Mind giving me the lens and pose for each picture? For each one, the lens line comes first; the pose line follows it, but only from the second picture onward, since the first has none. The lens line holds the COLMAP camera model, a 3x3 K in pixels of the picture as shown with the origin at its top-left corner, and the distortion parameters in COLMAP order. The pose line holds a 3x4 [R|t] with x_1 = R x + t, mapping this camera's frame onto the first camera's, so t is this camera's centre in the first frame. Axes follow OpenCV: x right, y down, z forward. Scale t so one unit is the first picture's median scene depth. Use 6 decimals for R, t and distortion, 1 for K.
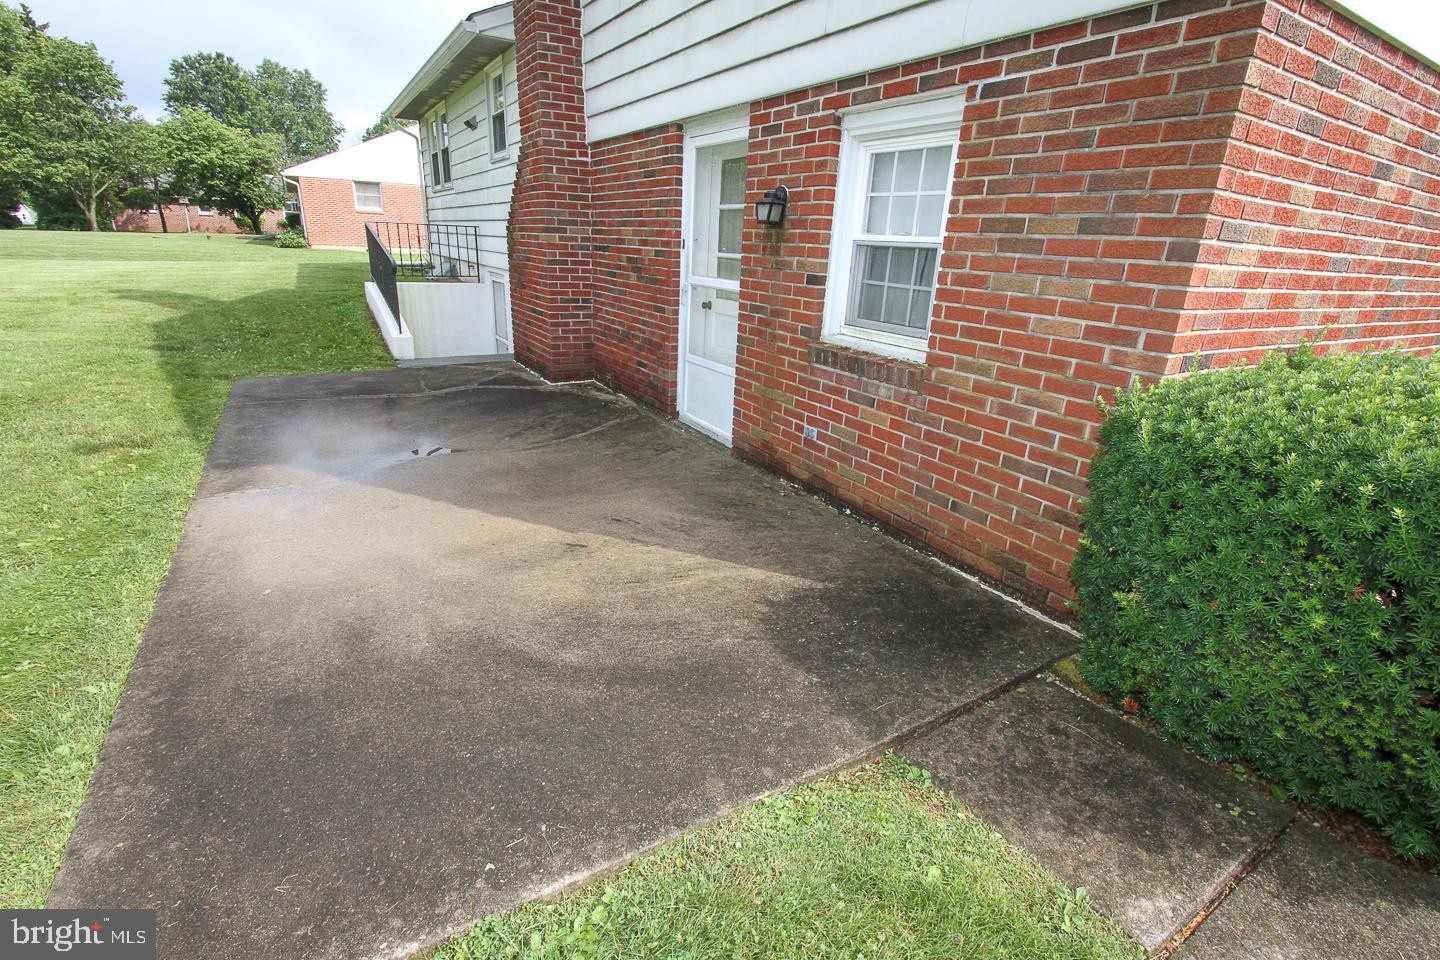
lens RADIAL K [[664.0, 0, 717.0], [0, 664.0, 488.1], [0, 0, 1]] dist [-0.016782, 0.000621]
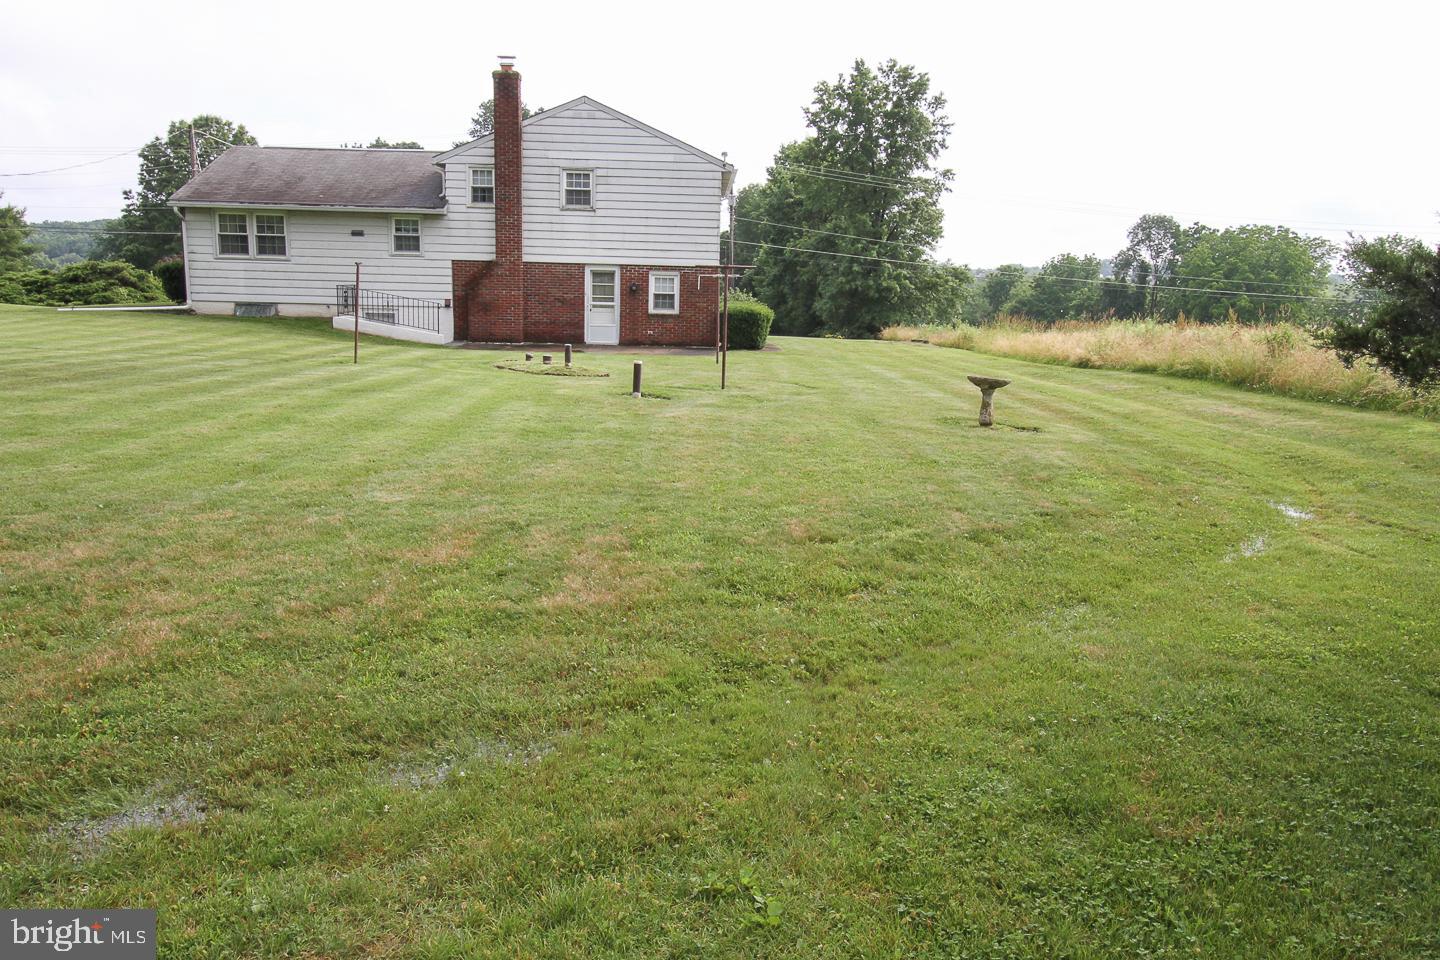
lens RADIAL K [[1004.3, 0, 715.8], [0, 1004.3, 455.4], [0, 0, 1]] dist [0.001831, 0.004173]
pose [[0.504256, -0.180908, 0.844392, -6.254330], [0.298396, 0.954082, 0.026212, 0.753062], [-0.810361, 0.238746, 0.535084, -3.205755]]
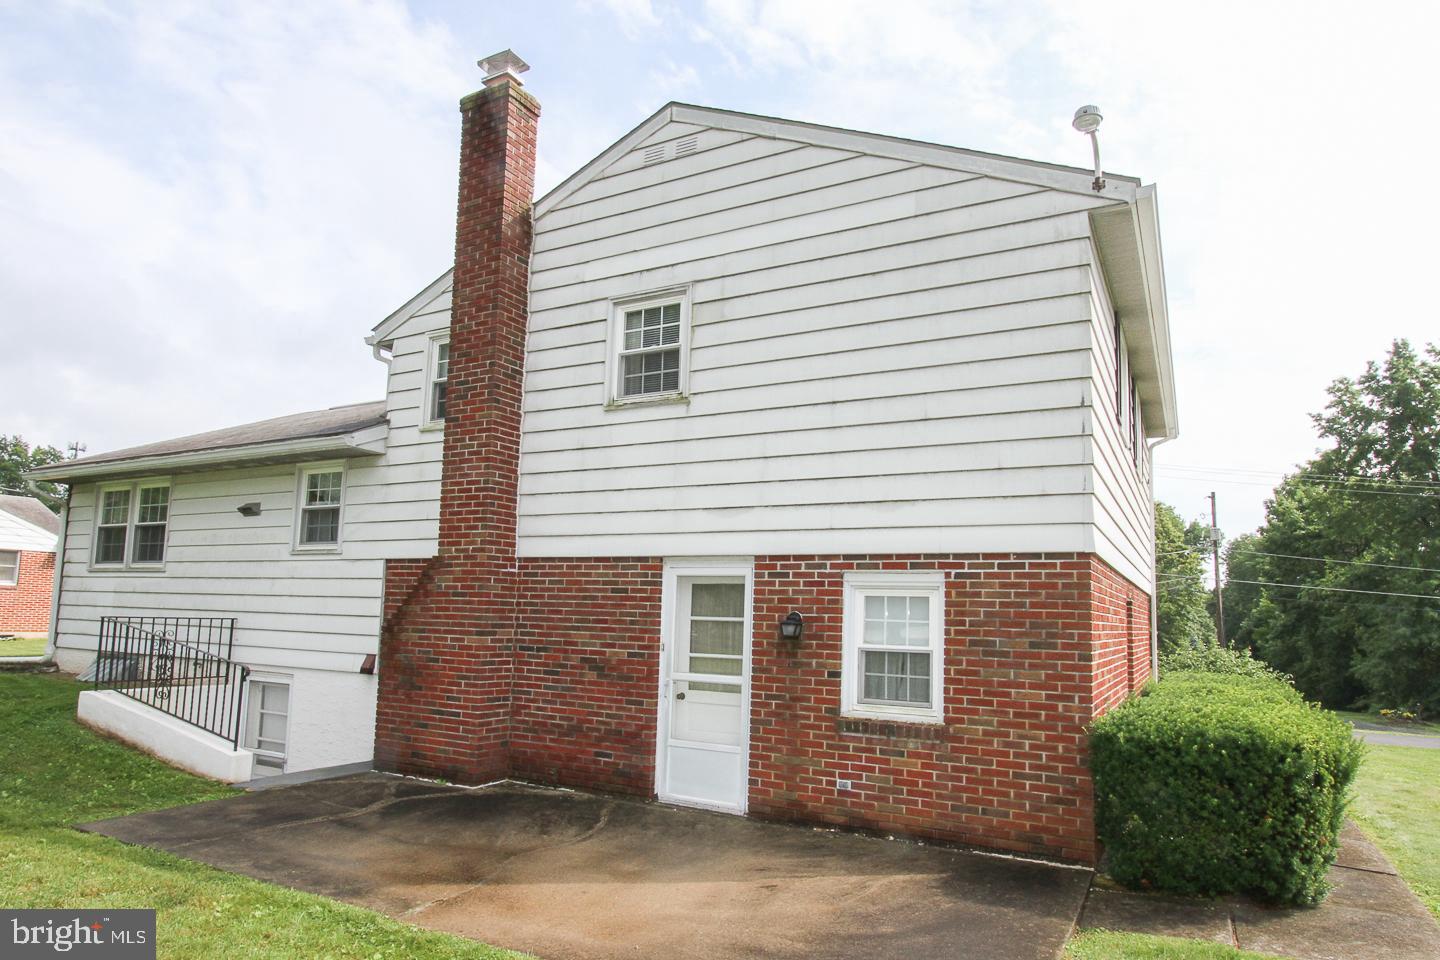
lens RADIAL K [[867.1, 0, 715.7], [0, 867.1, 533.0], [0, 0, 1]] dist [-0.029854, 0.027420]
pose [[0.865892, 0.029971, 0.499332, -1.056794], [0.183434, 0.909645, -0.372691, 0.062181], [-0.465384, 0.414305, 0.782157, -0.493713]]
